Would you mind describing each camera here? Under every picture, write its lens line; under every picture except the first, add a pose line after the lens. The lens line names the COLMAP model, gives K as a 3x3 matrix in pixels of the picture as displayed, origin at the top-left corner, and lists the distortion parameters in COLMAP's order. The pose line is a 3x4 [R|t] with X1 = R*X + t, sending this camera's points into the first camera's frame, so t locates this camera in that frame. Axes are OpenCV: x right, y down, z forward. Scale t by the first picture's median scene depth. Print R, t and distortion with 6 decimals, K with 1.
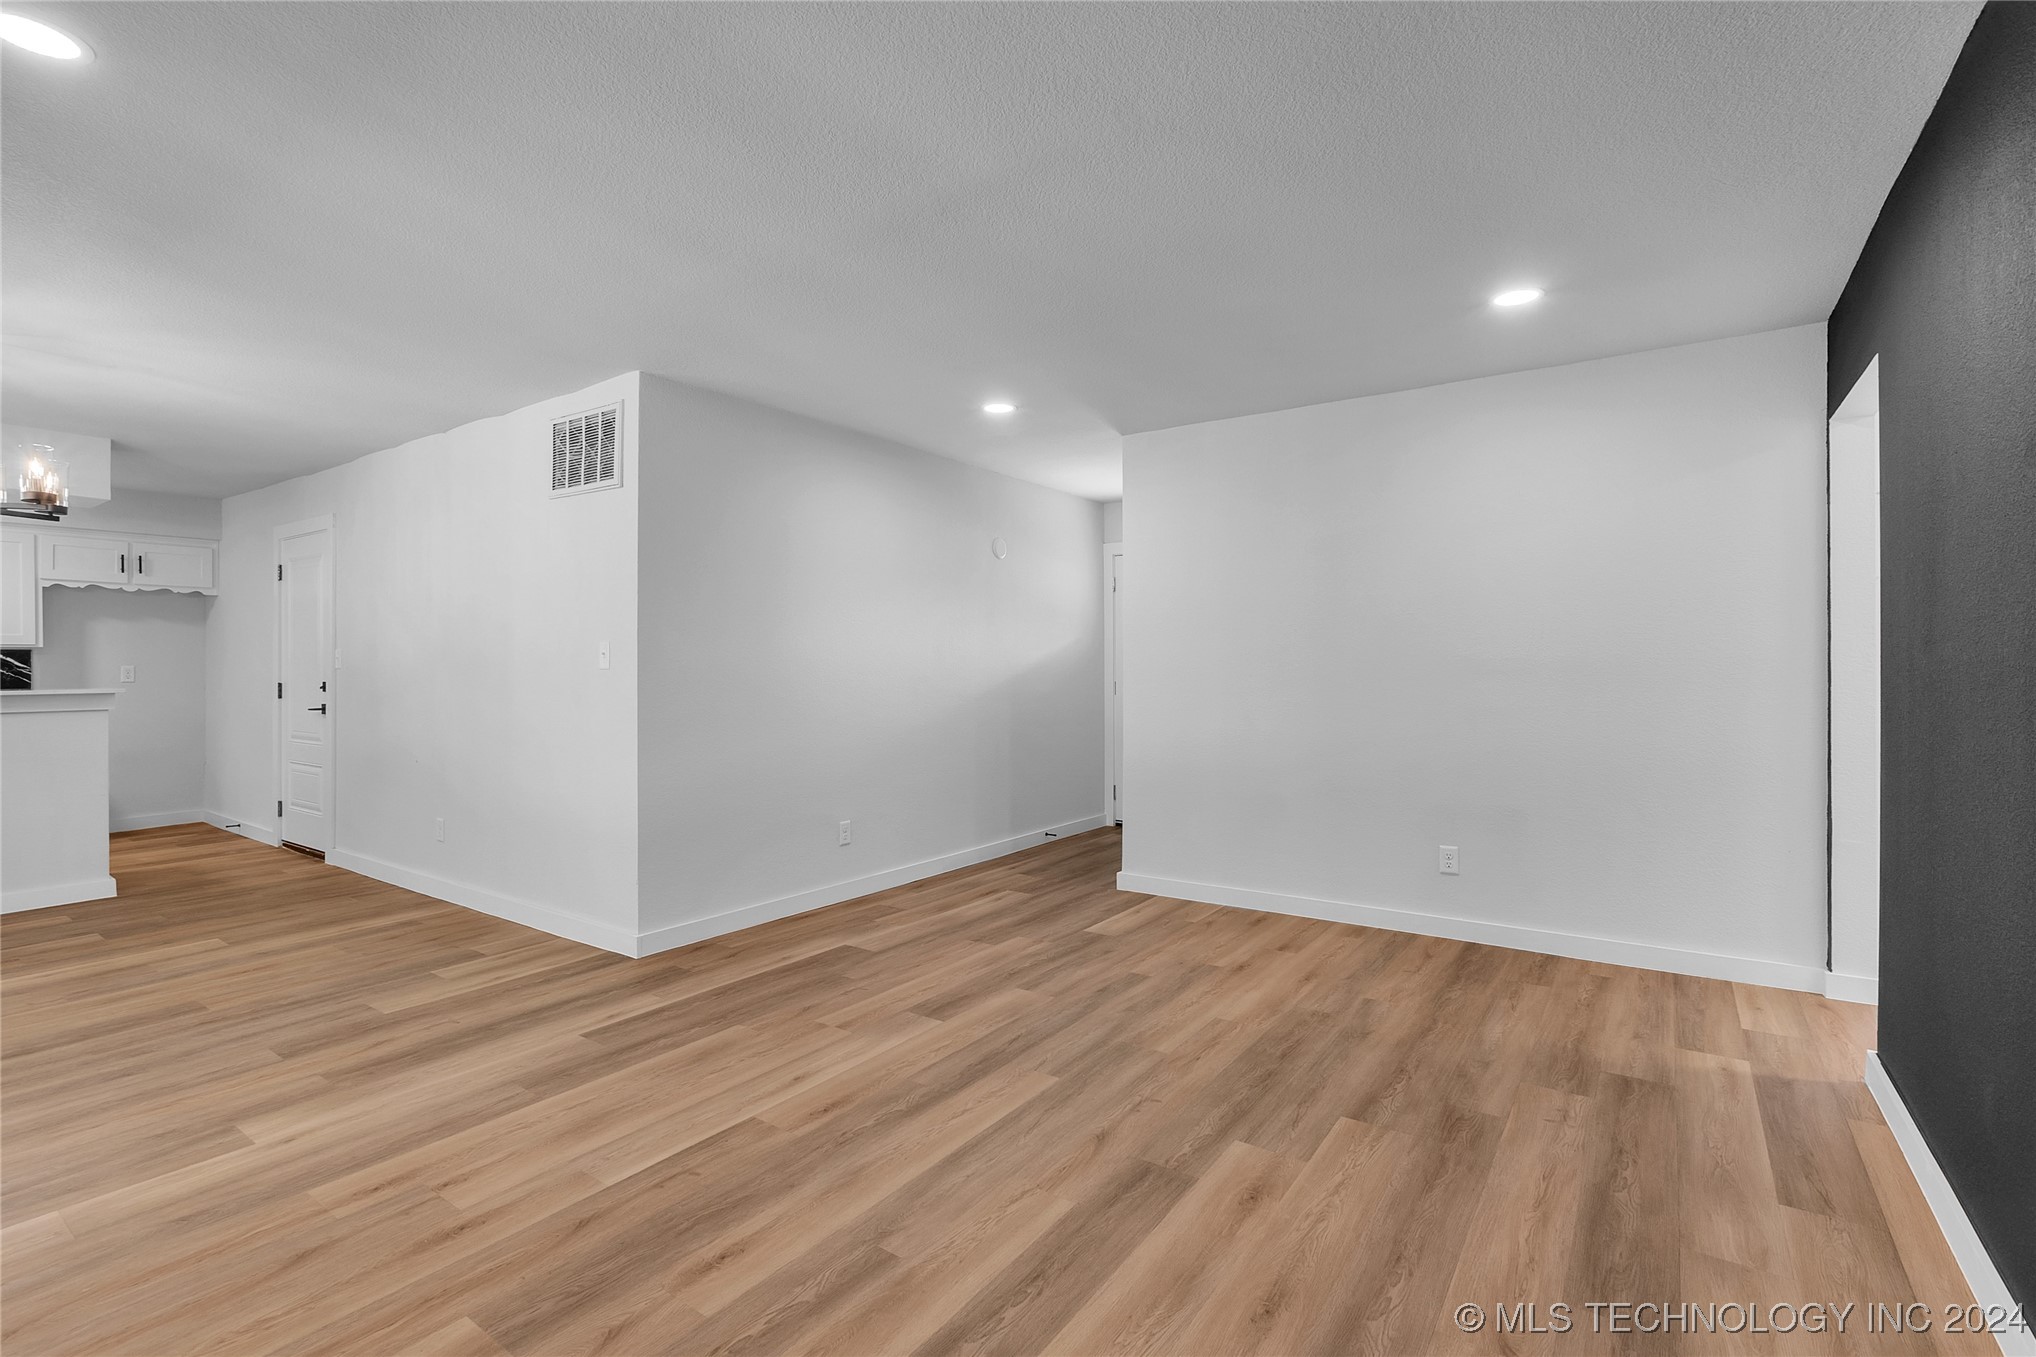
lens RADIAL K [[929.4, 0, 1019.1], [0, 929.4, 672.0], [0, 0, 1]] dist [-0.011069, 0.000171]
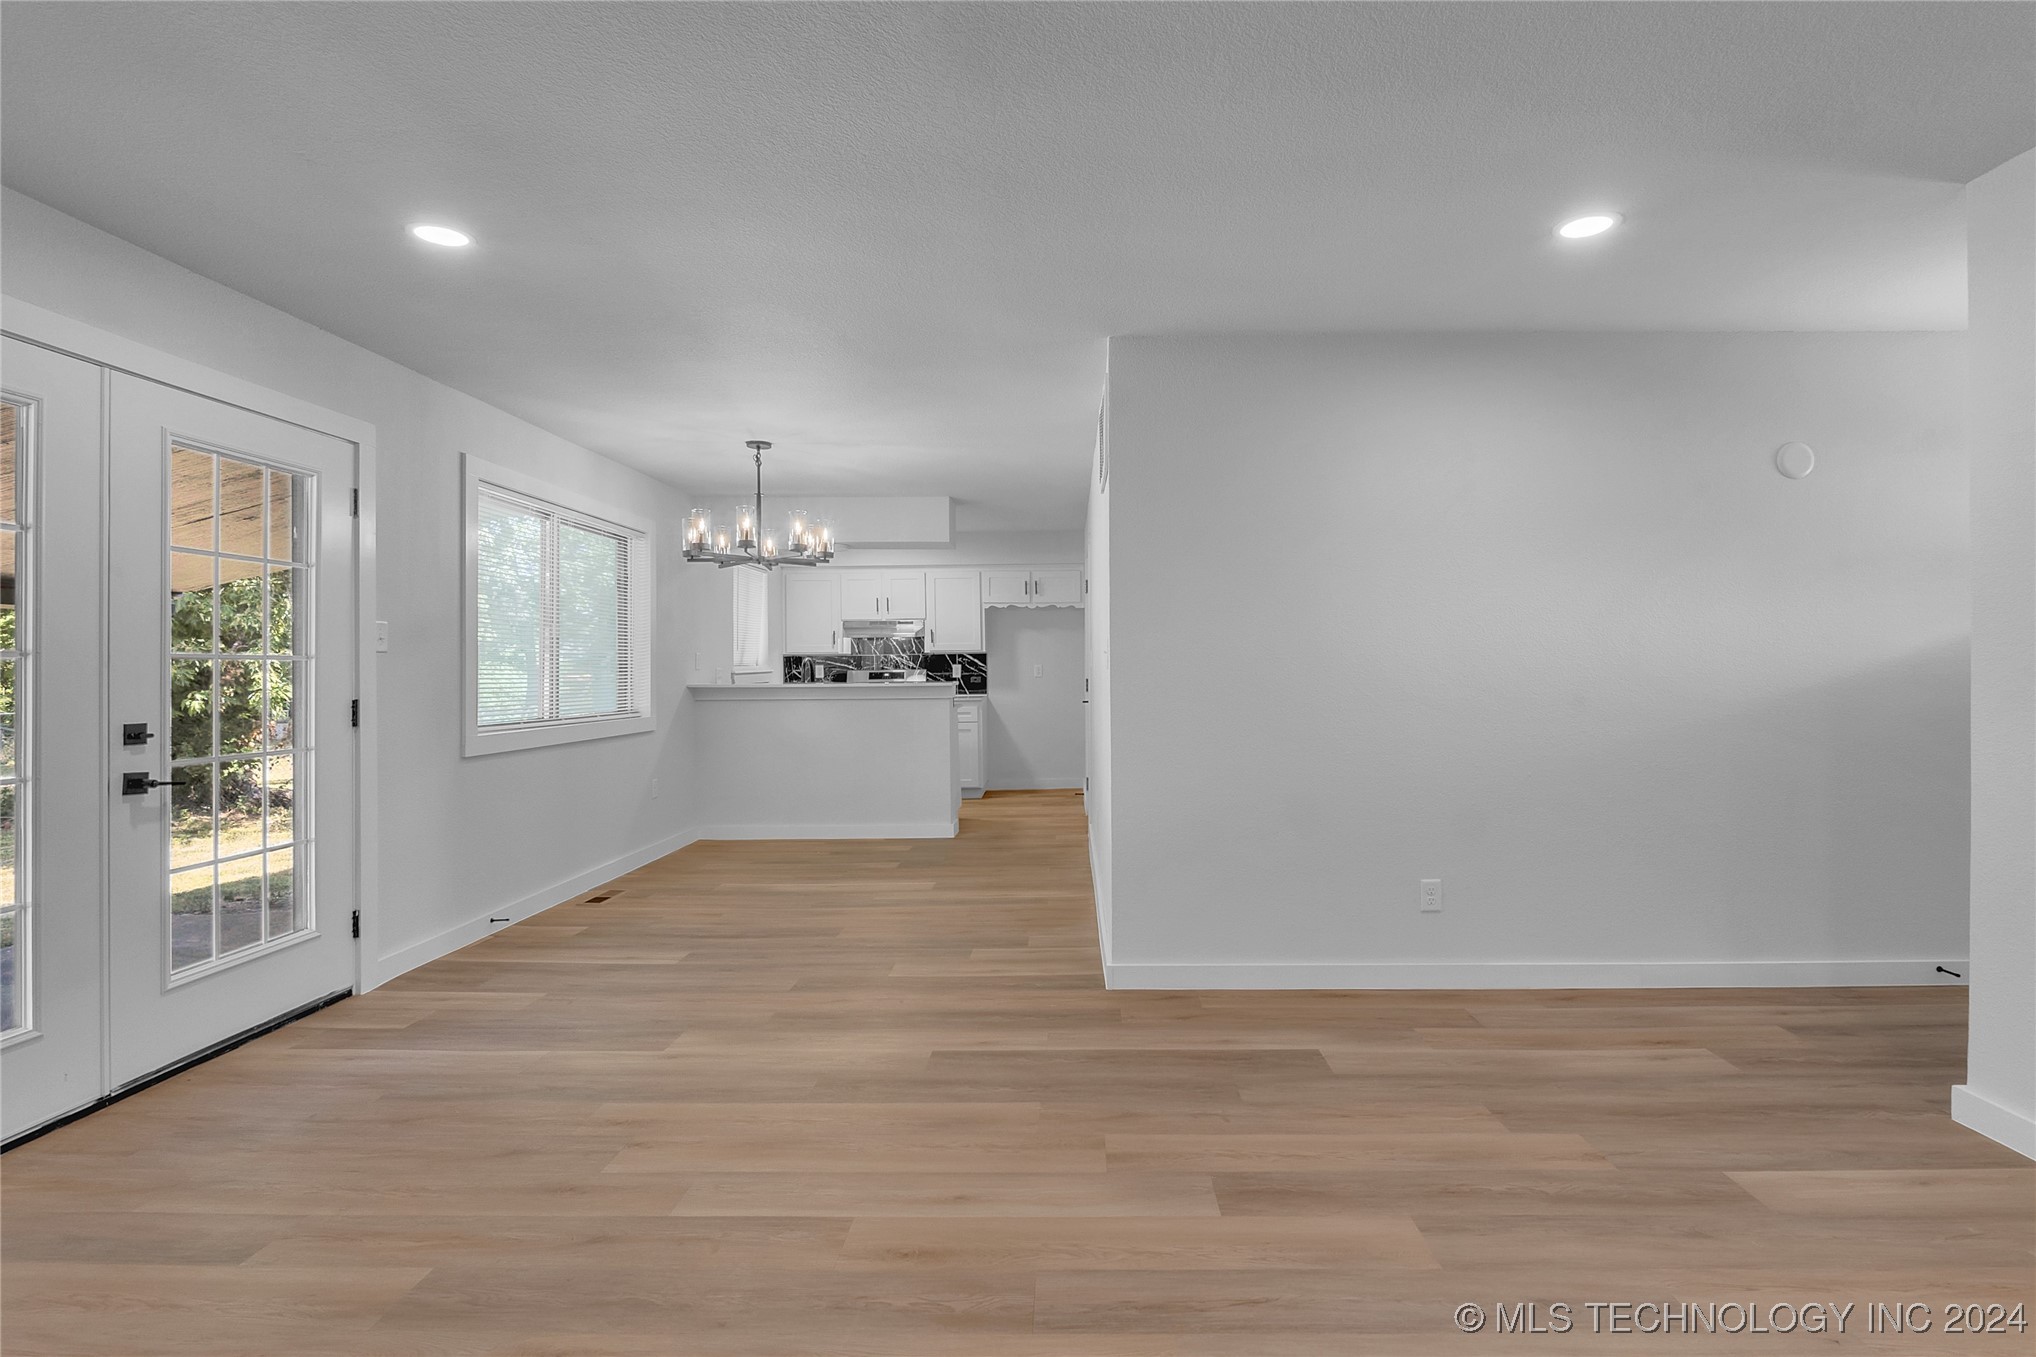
lens RADIAL K [[959.2, 0, 1060.1], [0, 959.2, 663.1], [0, 0, 1]] dist [-0.010323, 0.000534]
pose [[0.564382, -0.004461, -0.825502, 0.321837], [0.000003, 0.999985, -0.005402, -0.002553], [0.825514, 0.003047, 0.564374, 0.423146]]
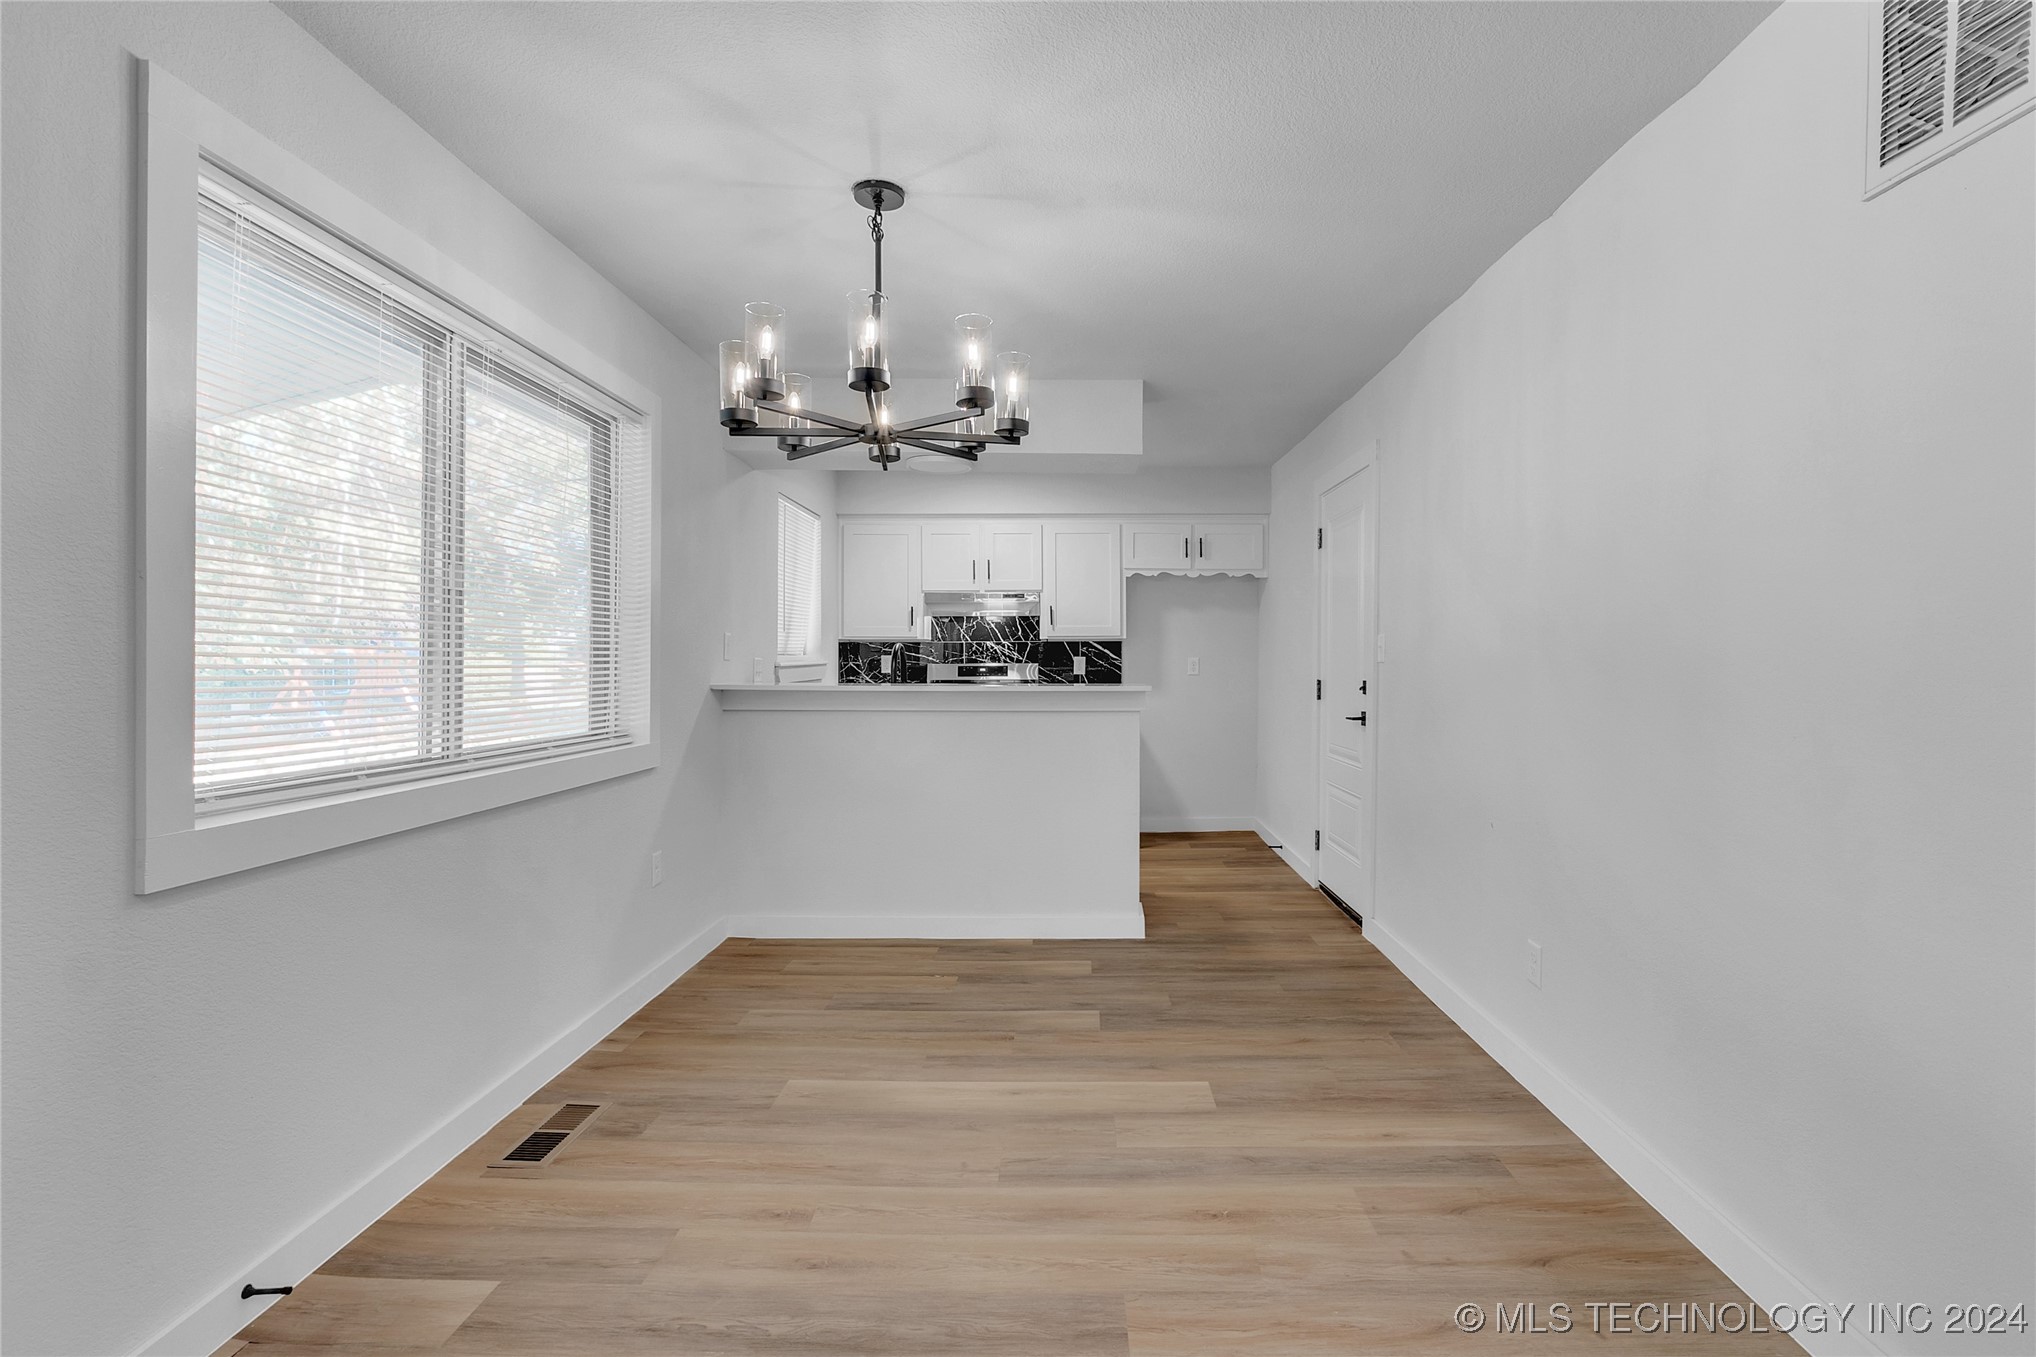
lens RADIAL K [[959.2, 0, 1060.1], [0, 959.2, 663.1], [0, 0, 1]] dist [-0.010323, 0.000534]
pose [[0.565783, 0.006272, -0.824531, -0.402130], [-0.008752, 0.999960, 0.001601, -0.002332], [0.824508, 0.006310, 0.565815, 0.565310]]
